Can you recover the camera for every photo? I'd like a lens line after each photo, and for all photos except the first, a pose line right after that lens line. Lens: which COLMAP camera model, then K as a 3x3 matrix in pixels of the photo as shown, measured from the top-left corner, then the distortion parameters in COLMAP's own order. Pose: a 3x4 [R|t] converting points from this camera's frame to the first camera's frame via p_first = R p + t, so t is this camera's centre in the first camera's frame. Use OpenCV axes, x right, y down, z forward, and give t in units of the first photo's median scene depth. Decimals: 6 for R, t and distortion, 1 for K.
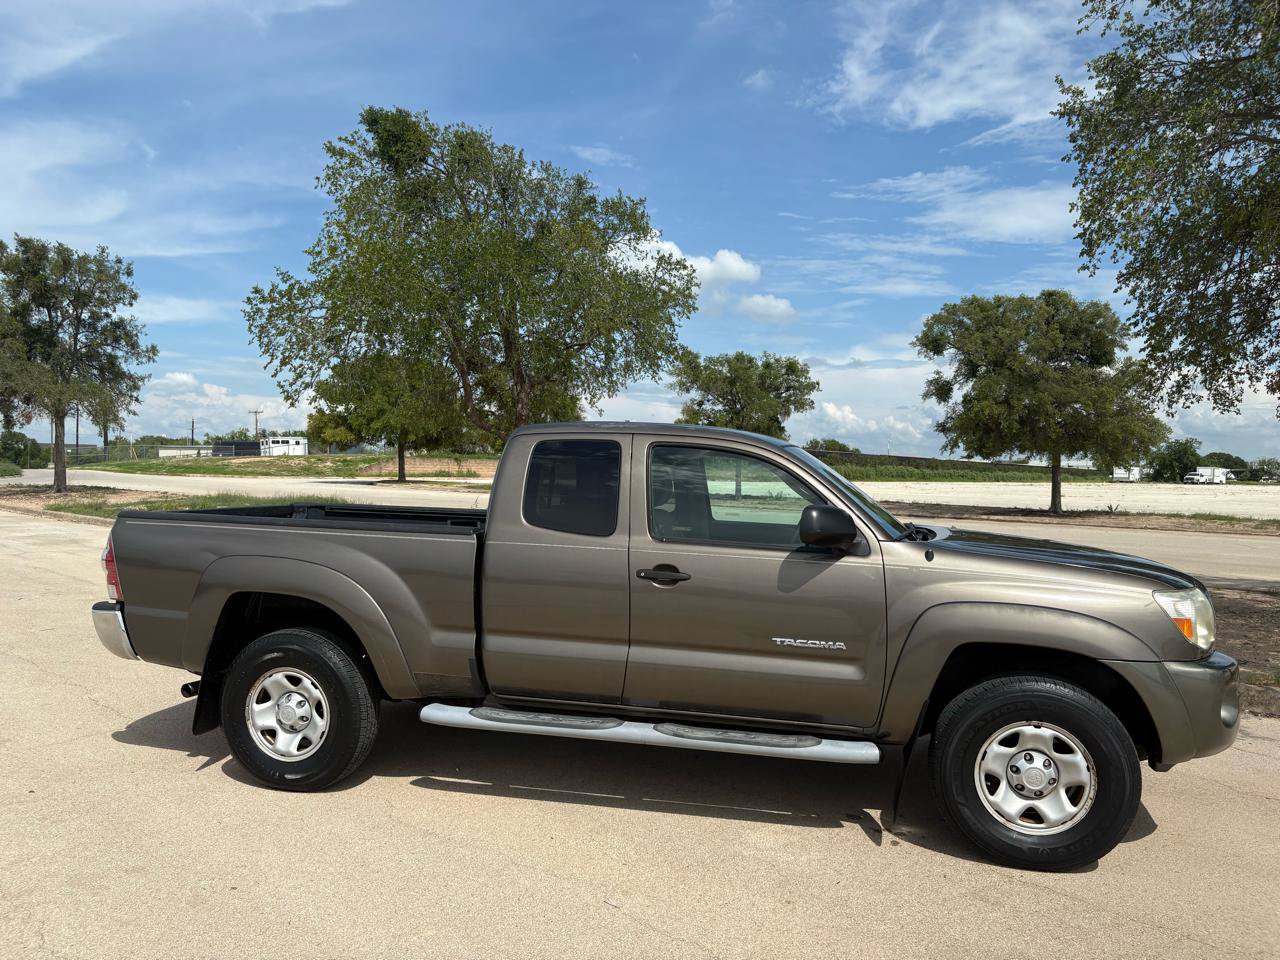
lens RADIAL K [[974.5, 0, 633.8], [0, 974.5, 484.6], [0, 0, 1]] dist [0.013586, 0.006002]
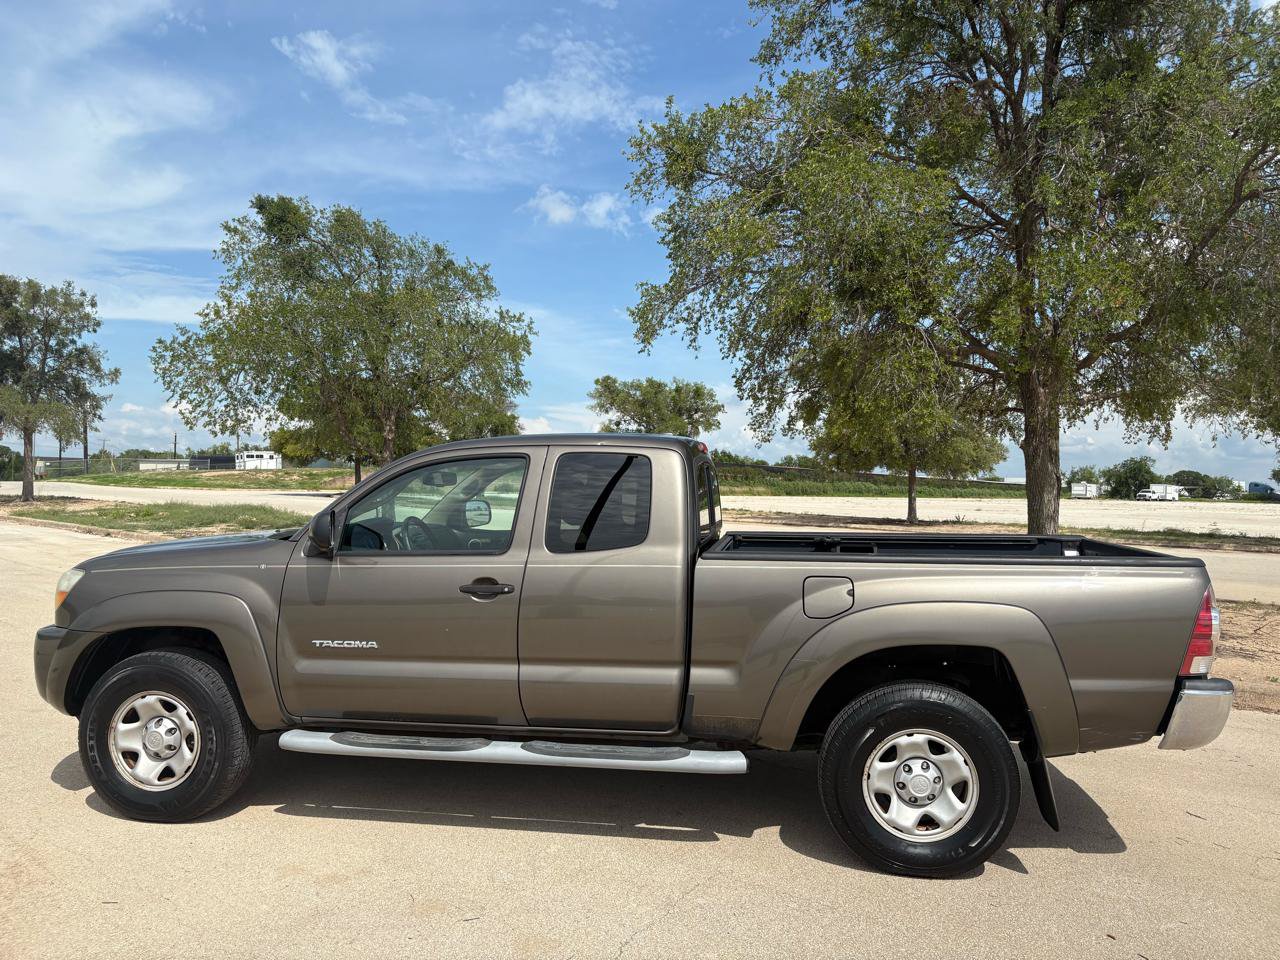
lens RADIAL K [[969.6, 0, 641.0], [0, 969.6, 483.4], [0, 0, 1]] dist [0.017557, 0.000209]
pose [[0.999843, 0.004190, 0.017233, 0.590944], [-0.003895, 0.999846, -0.017130, 0.027291], [-0.017302, 0.017060, 0.999705, -0.770746]]
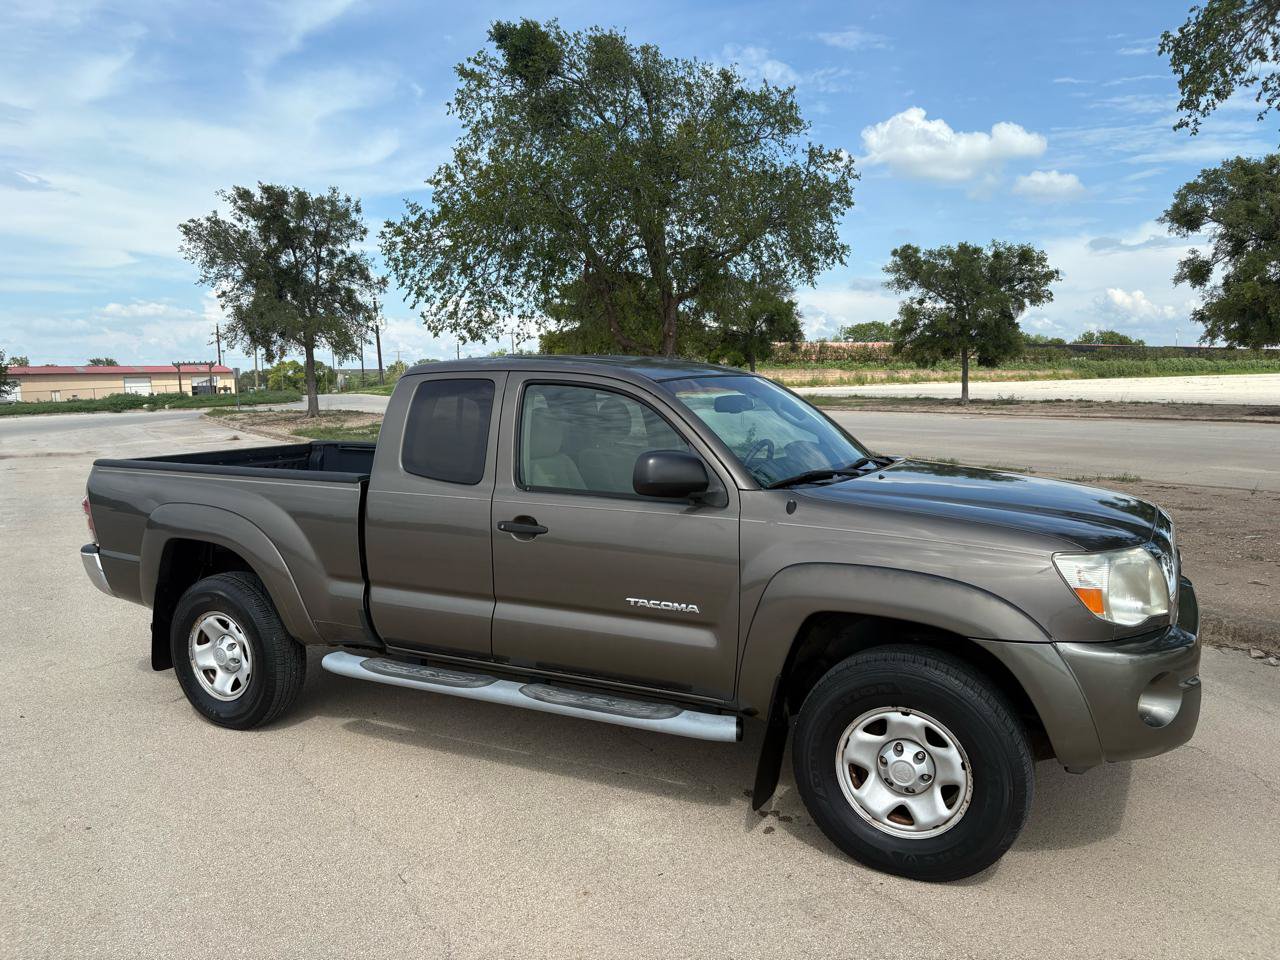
lens RADIAL K [[973.6, 0, 637.4], [0, 973.6, 485.5], [0, 0, 1]] dist [0.014903, -0.002581]
pose [[0.967502, -0.009041, -0.252700, 0.312754], [0.033006, 0.995326, 0.090758, -0.021900], [0.250699, -0.096149, 0.963278, 0.125055]]
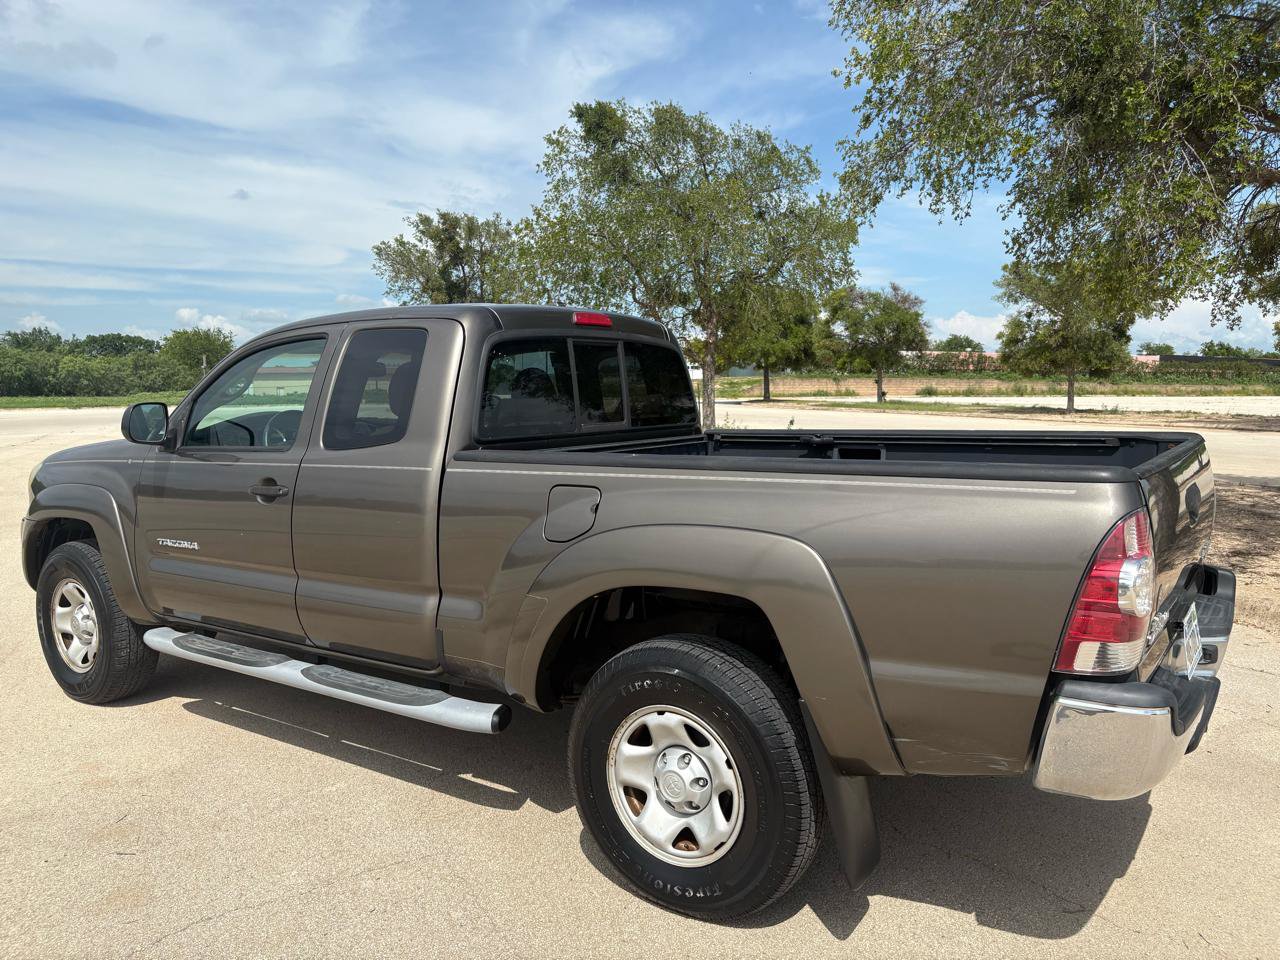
lens RADIAL K [[973.6, 0, 637.4], [0, 973.6, 485.5], [0, 0, 1]] dist [0.014903, -0.002581]
pose [[0.904340, 0.026762, -0.425972, 1.037014], [0.007934, 0.996806, 0.079469, 0.044558], [0.426738, -0.075247, 0.901239, -0.478438]]
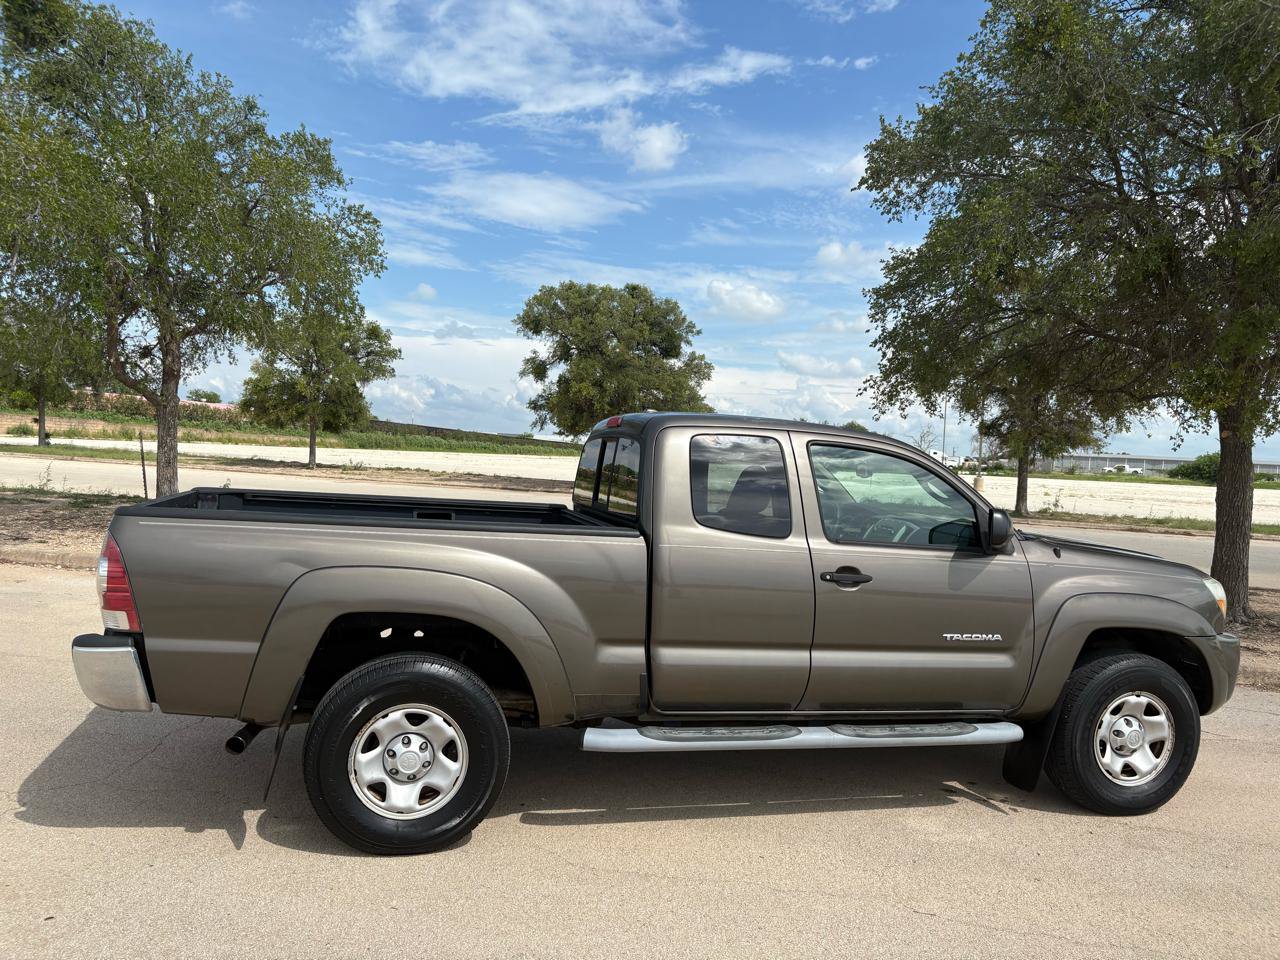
lens RADIAL K [[975.2, 0, 637.2], [0, 975.2, 495.3], [0, 0, 1]] dist [0.051581, -0.076434]
pose [[0.877457, 0.007053, 0.479603, -0.541666], [-0.028006, 0.998939, 0.036547, -0.018260], [-0.478837, -0.045500, 0.876724, 0.195557]]
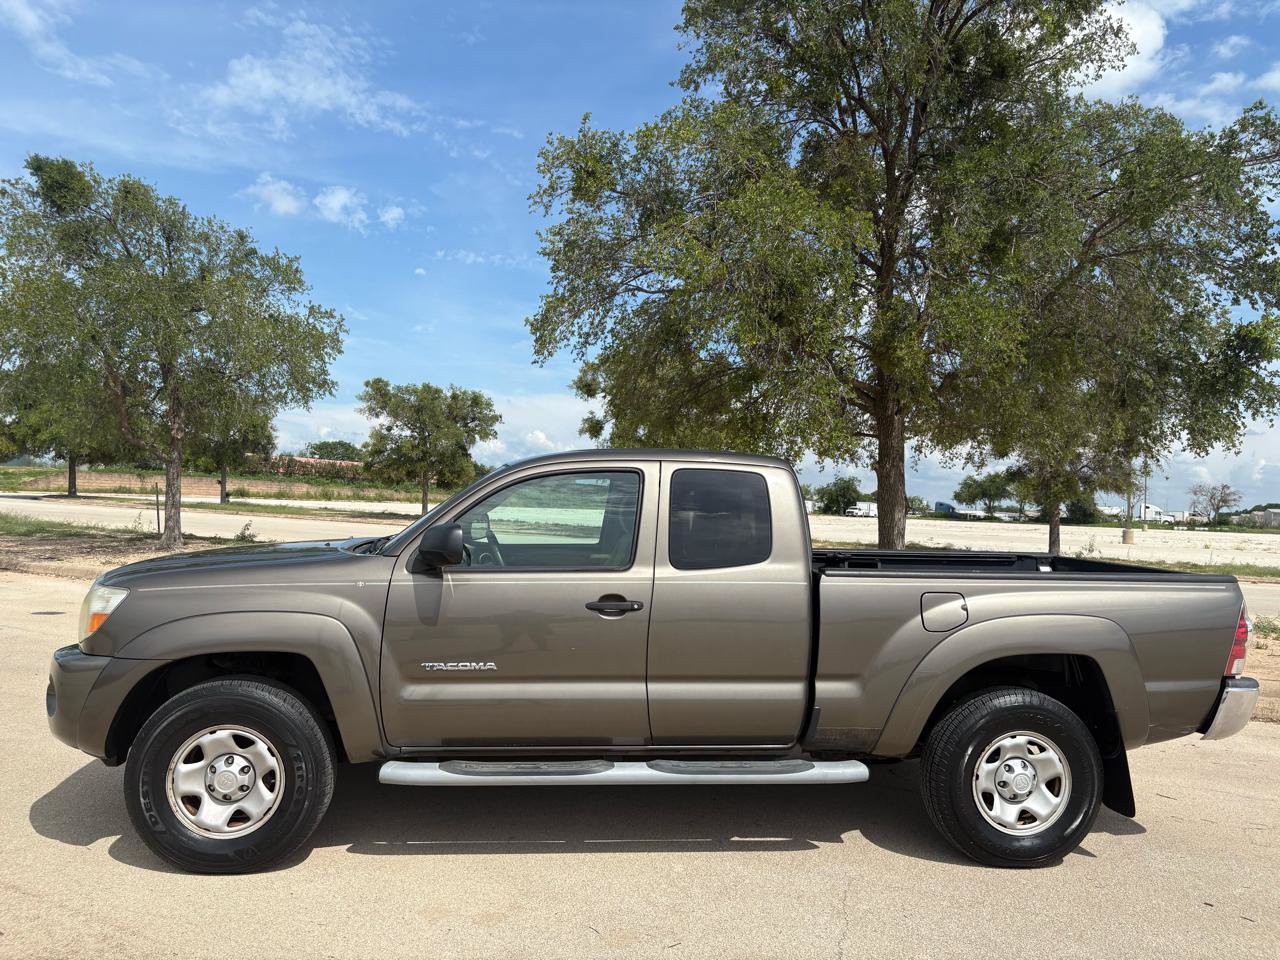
lens RADIAL K [[970.7, 0, 636.7], [0, 970.7, 484.2], [0, 0, 1]] dist [0.020804, -0.003420]
pose [[0.959885, 0.028129, 0.278979, 0.260640], [-0.020481, 0.999331, -0.030294, 0.026082], [-0.279645, 0.023365, 0.959819, -0.723383]]
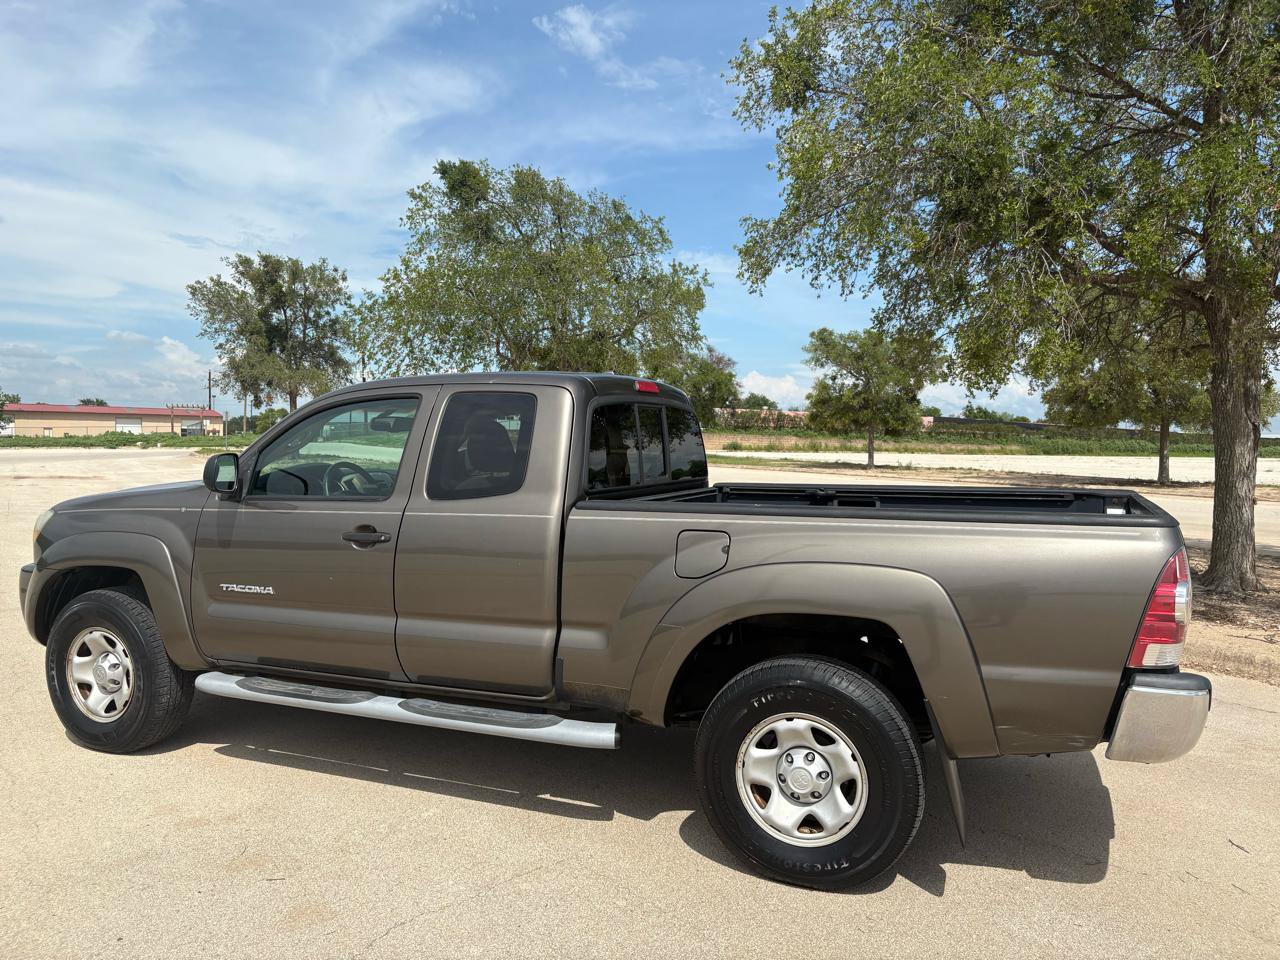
lens RADIAL K [[969.0, 0, 641.0], [0, 969.0, 481.8], [0, 0, 1]] dist [0.039748, -0.057815]
pose [[0.972038, 0.011969, -0.234518, 0.874960], [-0.006451, 0.999684, 0.024282, 0.039133], [0.234735, -0.022090, 0.971808, -0.649759]]
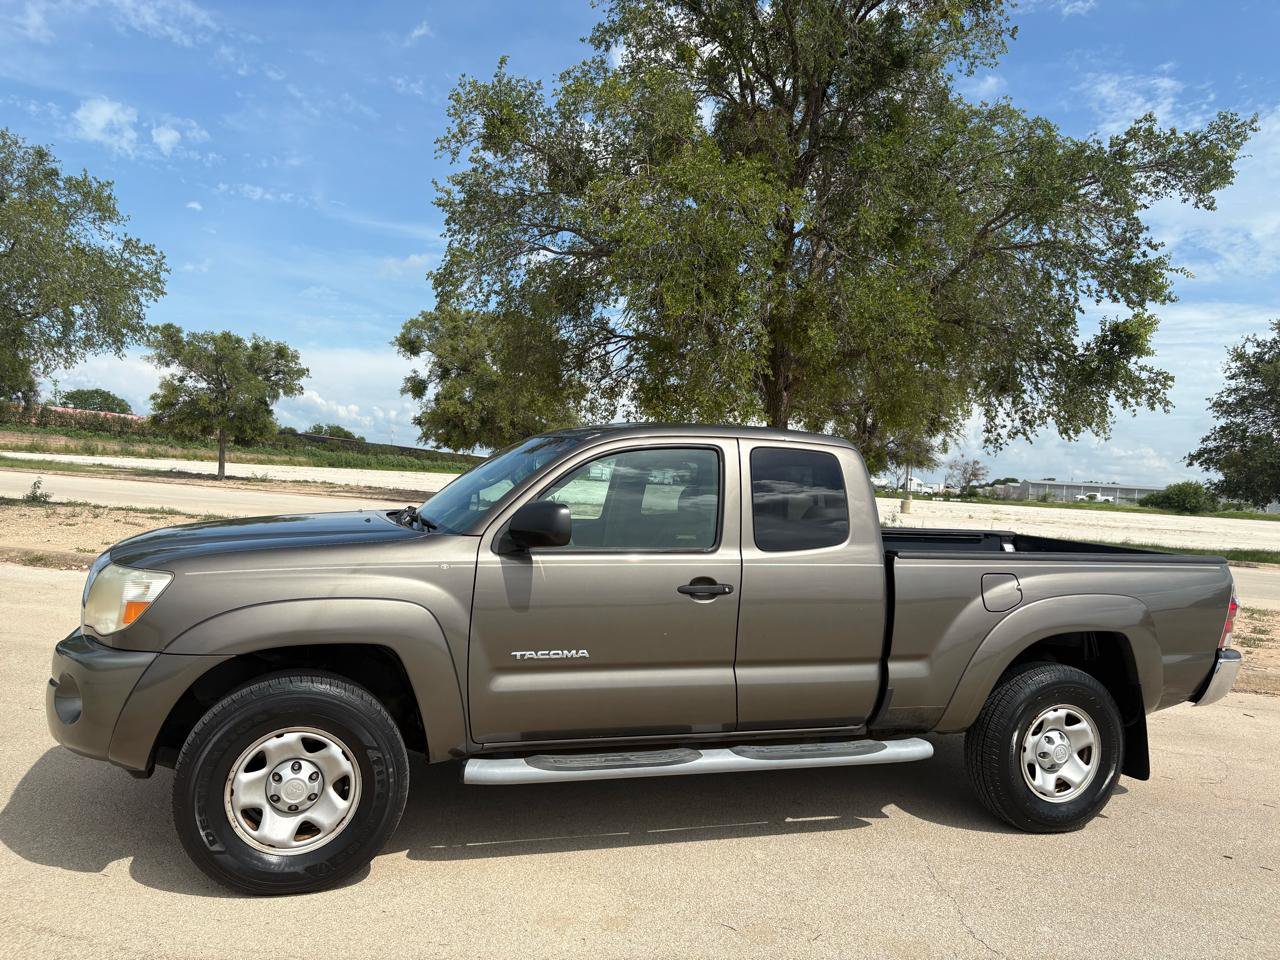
lens RADIAL K [[973.6, 0, 637.4], [0, 973.6, 485.5], [0, 0, 1]] dist [0.014903, -0.002581]
pose [[0.877880, 0.033951, 0.477676, 0.047994], [-0.039401, 0.999223, 0.001392, 0.021739], [-0.477257, -0.020043, 0.878535, -0.593053]]
